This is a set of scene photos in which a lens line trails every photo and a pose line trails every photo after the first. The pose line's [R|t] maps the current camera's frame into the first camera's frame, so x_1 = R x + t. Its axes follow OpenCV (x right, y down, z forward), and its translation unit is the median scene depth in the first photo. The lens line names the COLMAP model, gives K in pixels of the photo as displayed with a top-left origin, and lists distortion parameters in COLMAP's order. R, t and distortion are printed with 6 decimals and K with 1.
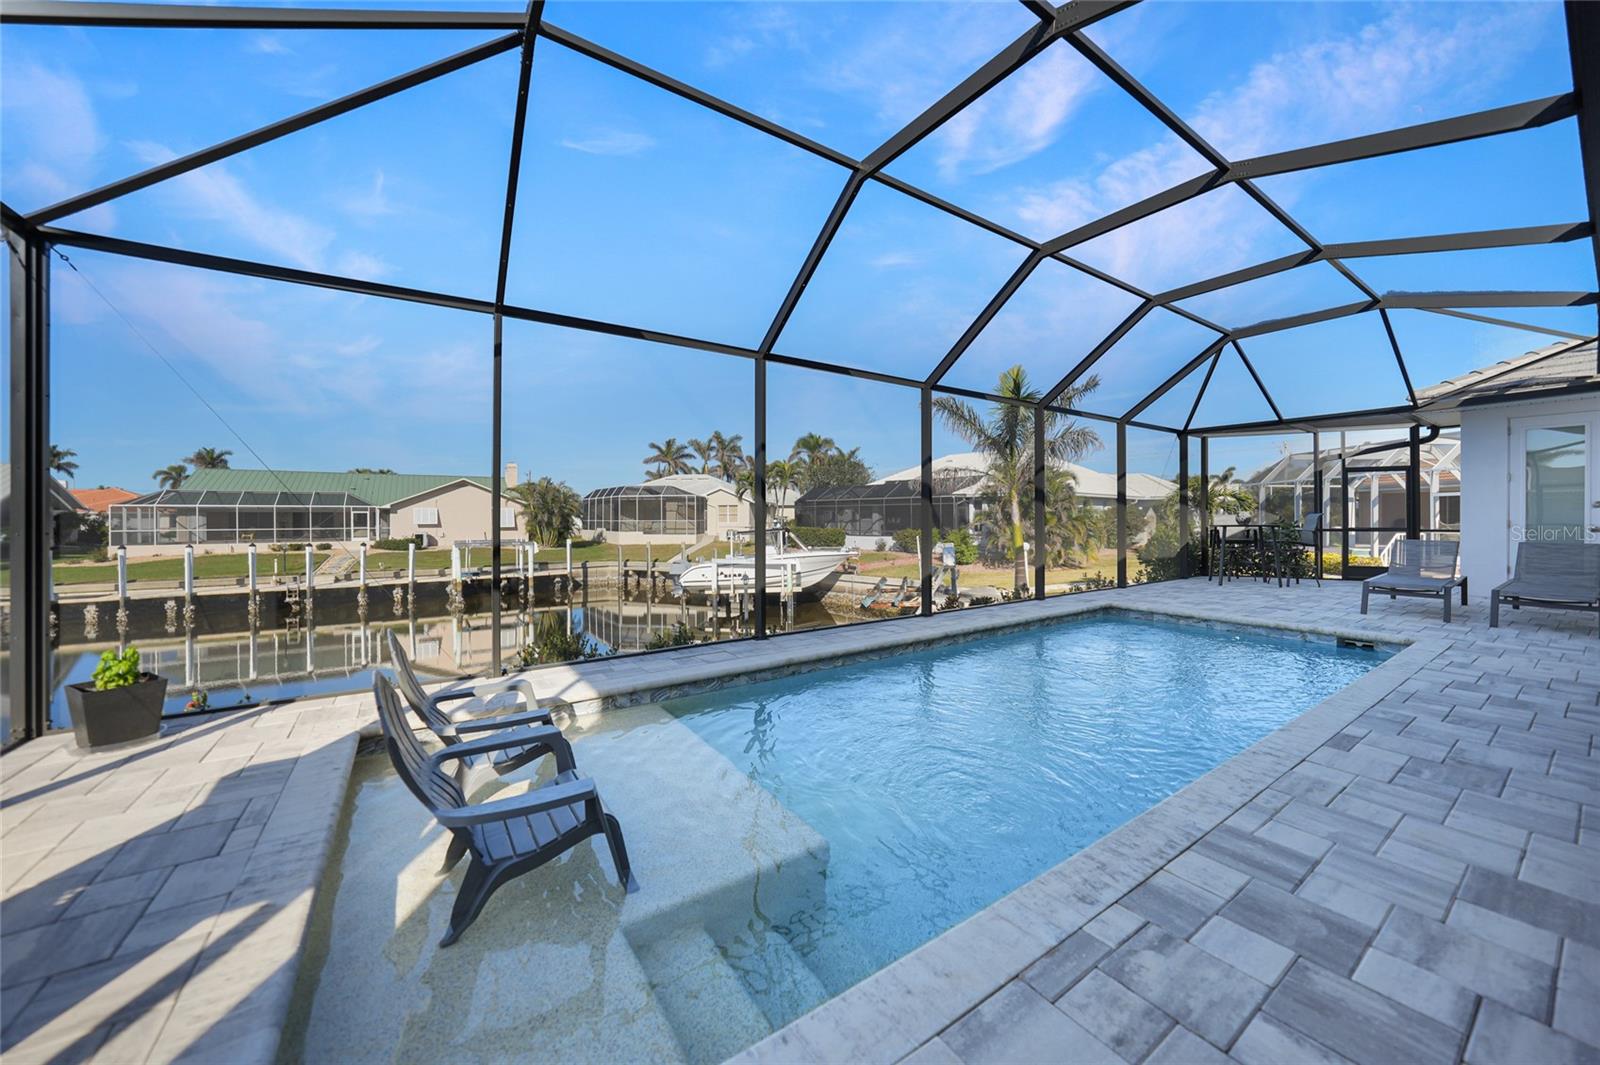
lens RADIAL K [[570.3, 0, 801.2], [0, 570.3, 521.9], [0, 0, 1]] dist [-0.029137, 0.007095]
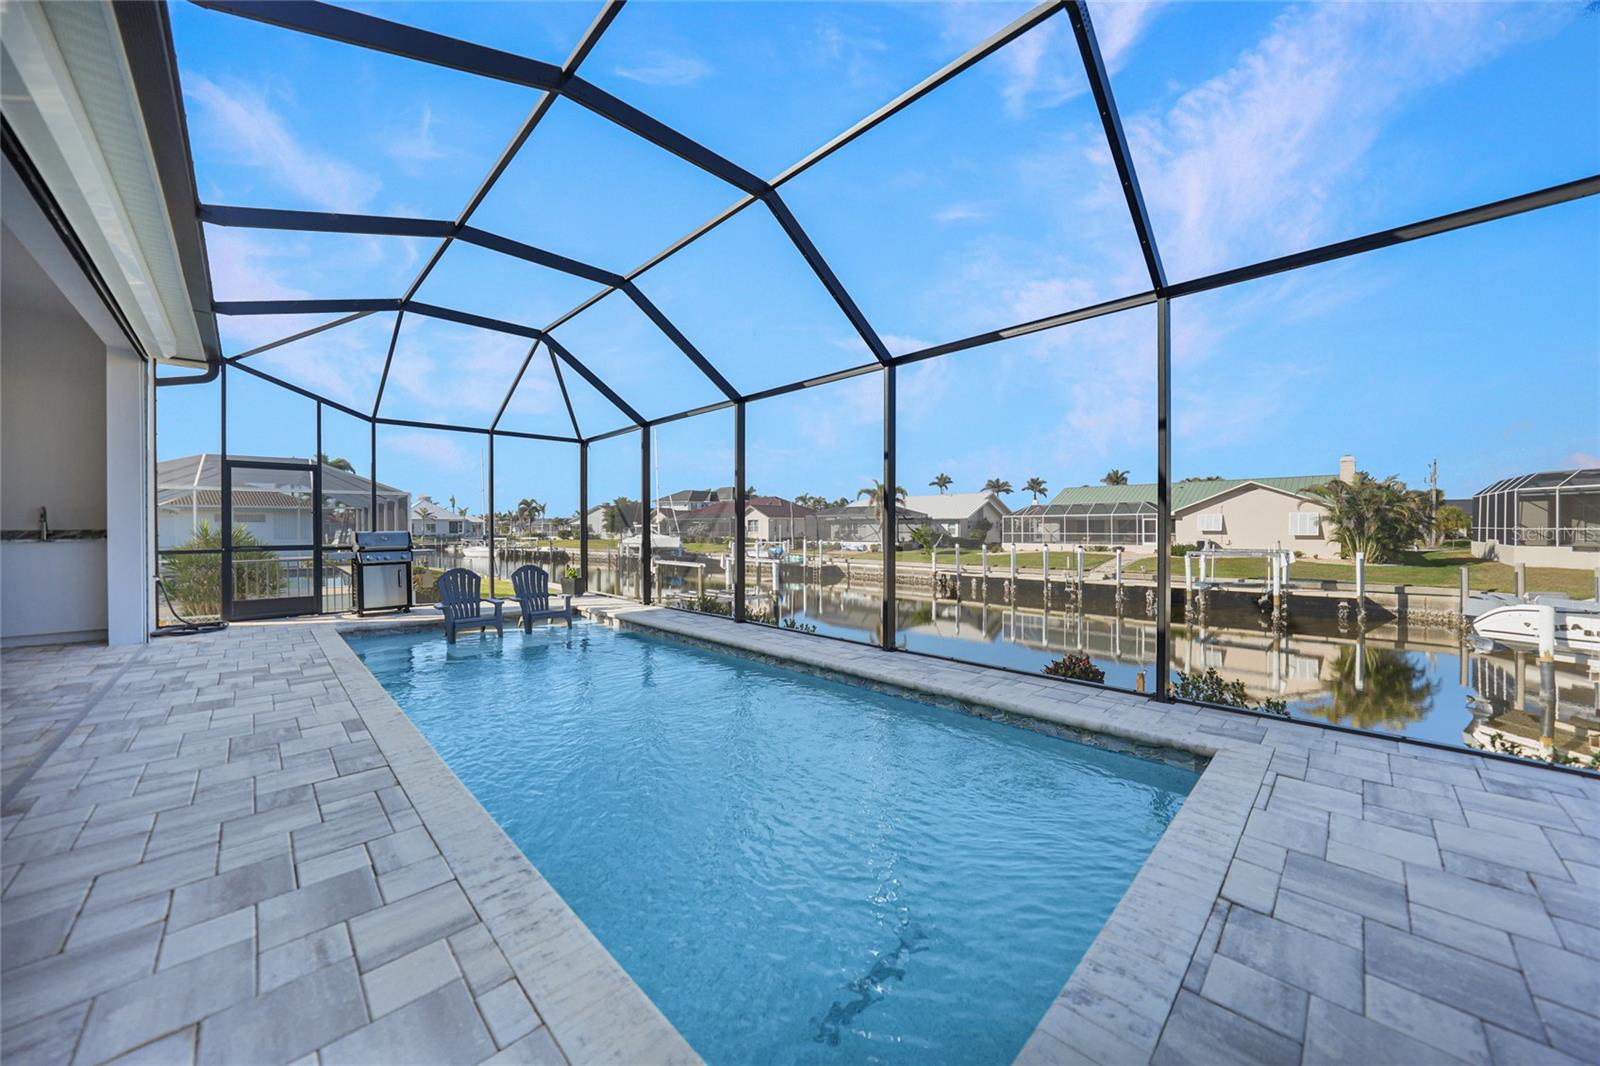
lens RADIAL K [[569.9, 0, 802.8], [0, 569.9, 530.6], [0, 0, 1]] dist [-0.028397, 0.006814]
pose [[0.185306, 0.009448, -0.982635, 0.206564], [-0.004609, 0.999951, 0.008746, -0.002011], [0.982670, 0.002908, 0.185341, 0.153754]]
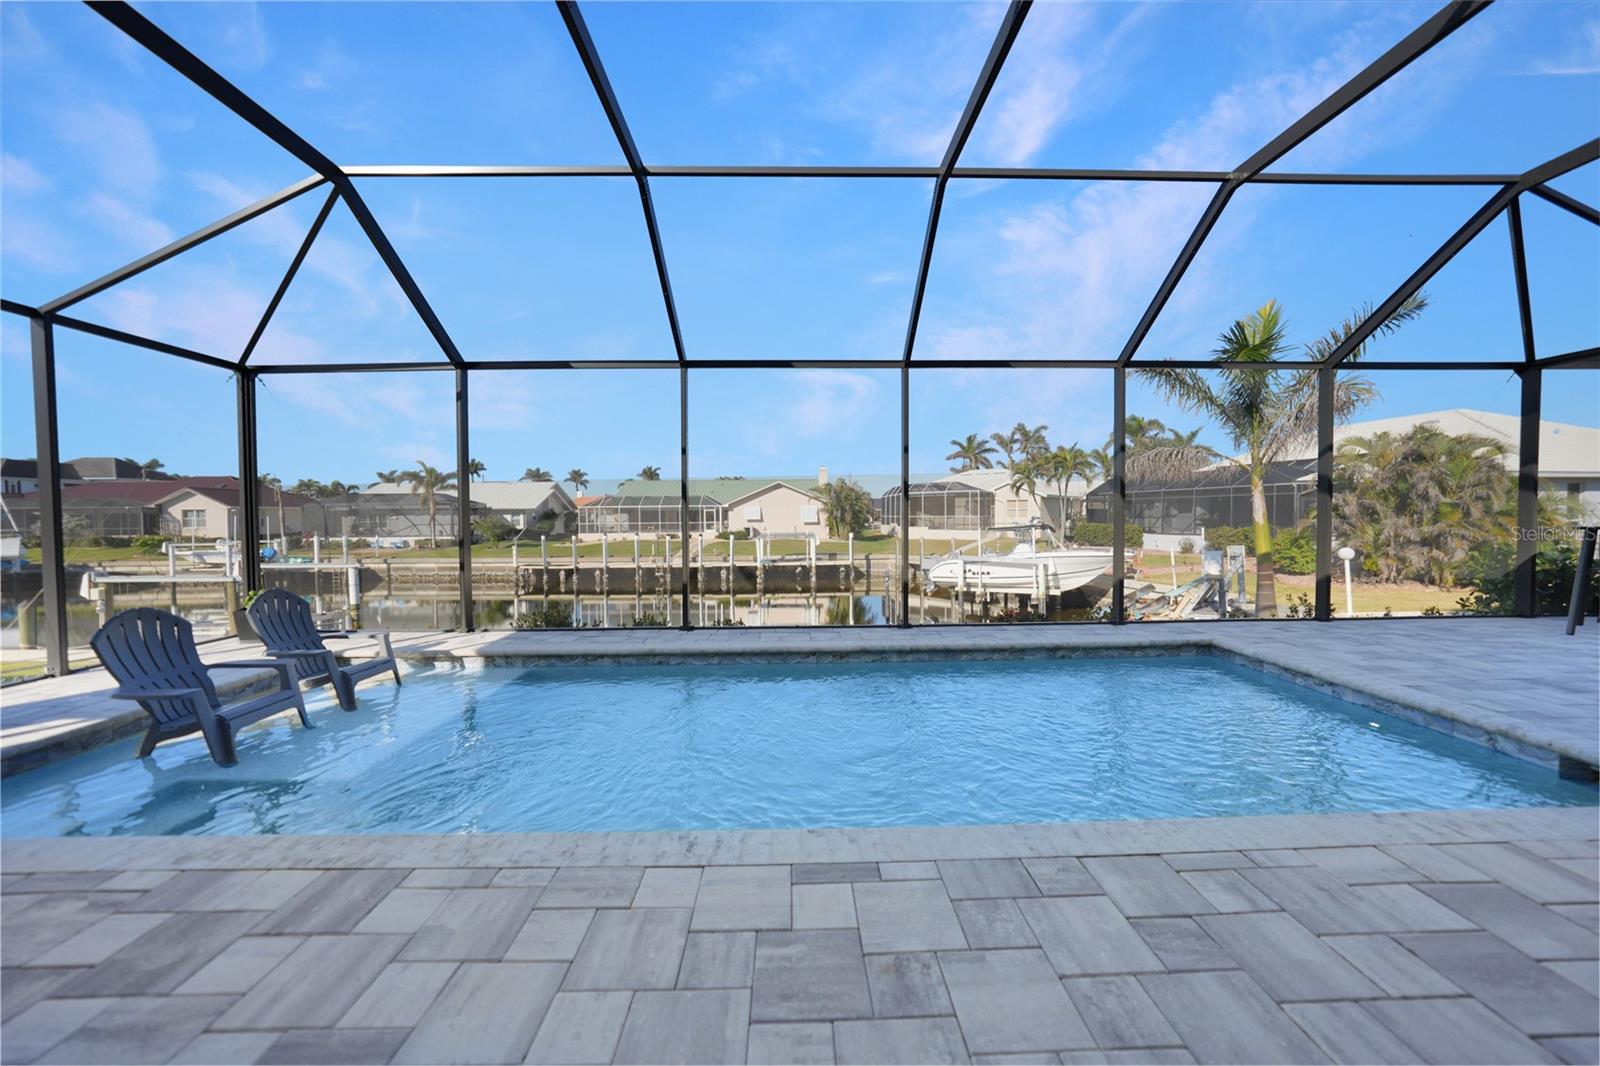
lens RADIAL K [[555.0, 0, 804.6], [0, 555.0, 530.6], [0, 0, 1]] dist [-0.026924, 0.006622]
pose [[0.841161, 0.012223, -0.540647, 0.115913], [0.000951, 0.999710, 0.024083, -0.001172], [0.540784, -0.020772, 0.840905, 0.041450]]
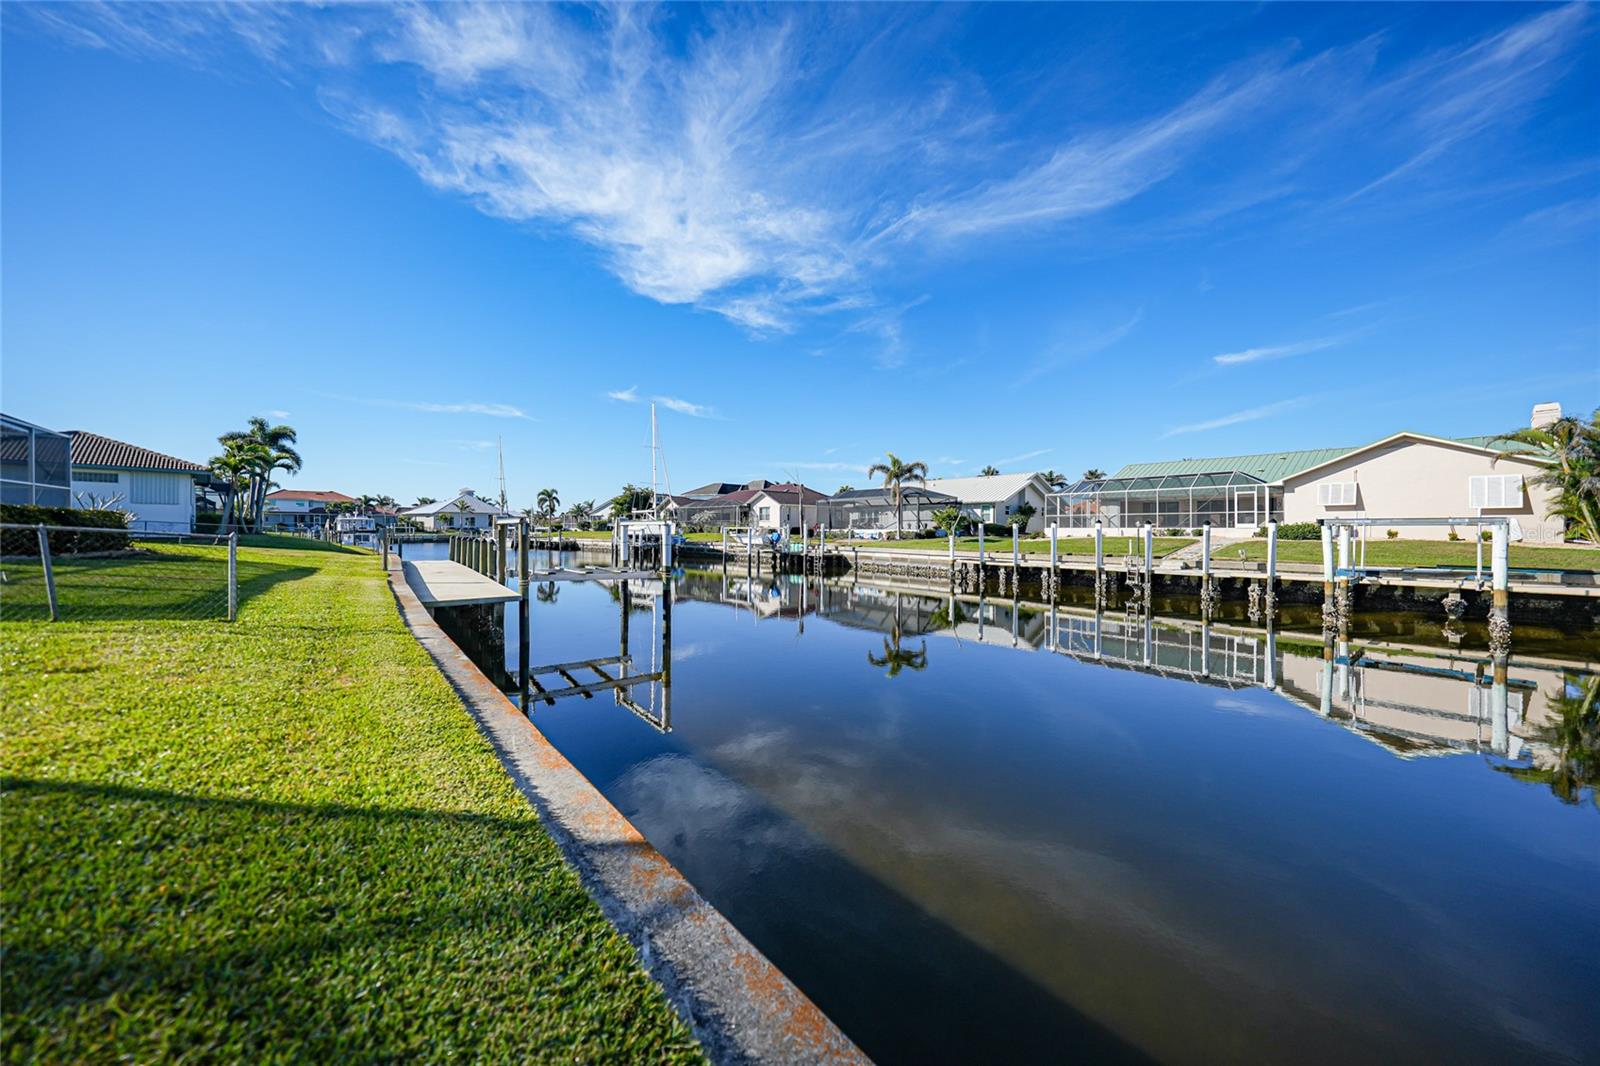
lens RADIAL K [[555.0, 0, 804.6], [0, 555.0, 530.6], [0, 0, 1]] dist [-0.026924, 0.006622]
pose [[0.088580, 0.004775, -0.996058, -0.058566], [-0.011624, 0.999925, 0.003760, 0.051006], [0.996001, 0.011245, 0.088628, 0.346339]]
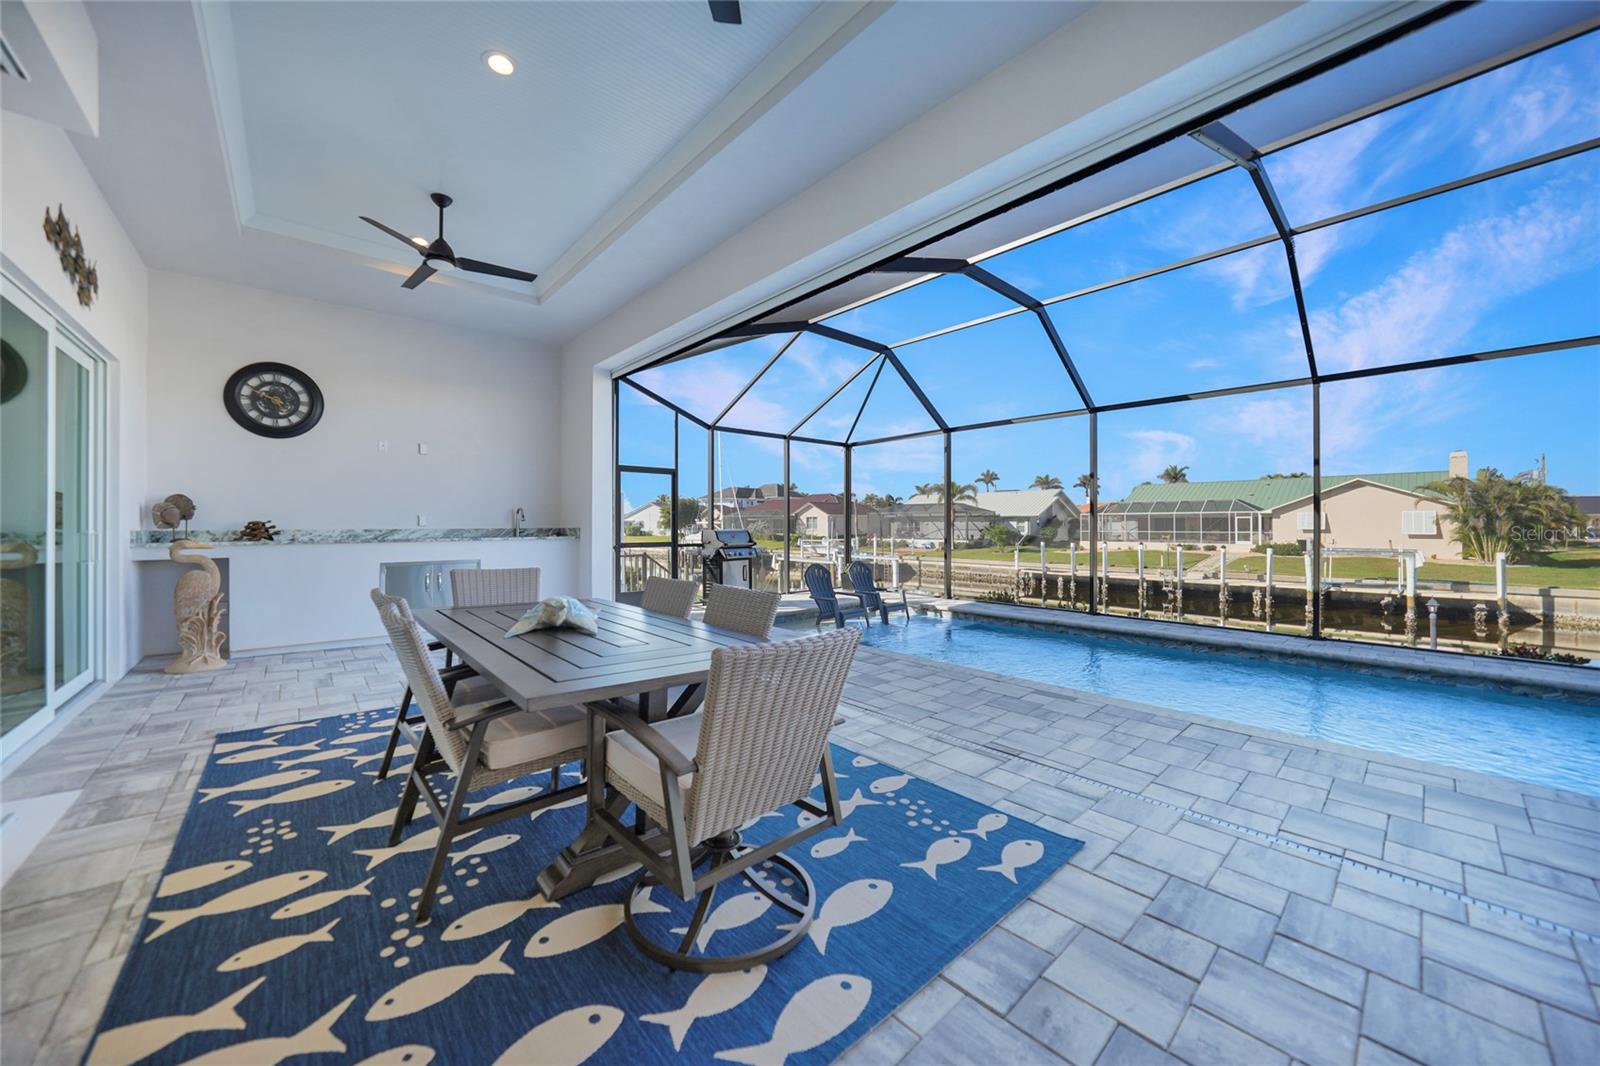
lens RADIAL K [[577.5, 0, 796.4], [0, 577.5, 522.8], [0, 0, 1]] dist [-0.029441, 0.007704]
pose [[0.132477, 0.001636, -0.991185, 0.207180], [-0.006880, 0.999976, 0.000731, -0.002385], [0.991162, 0.006723, 0.132485, 0.016484]]
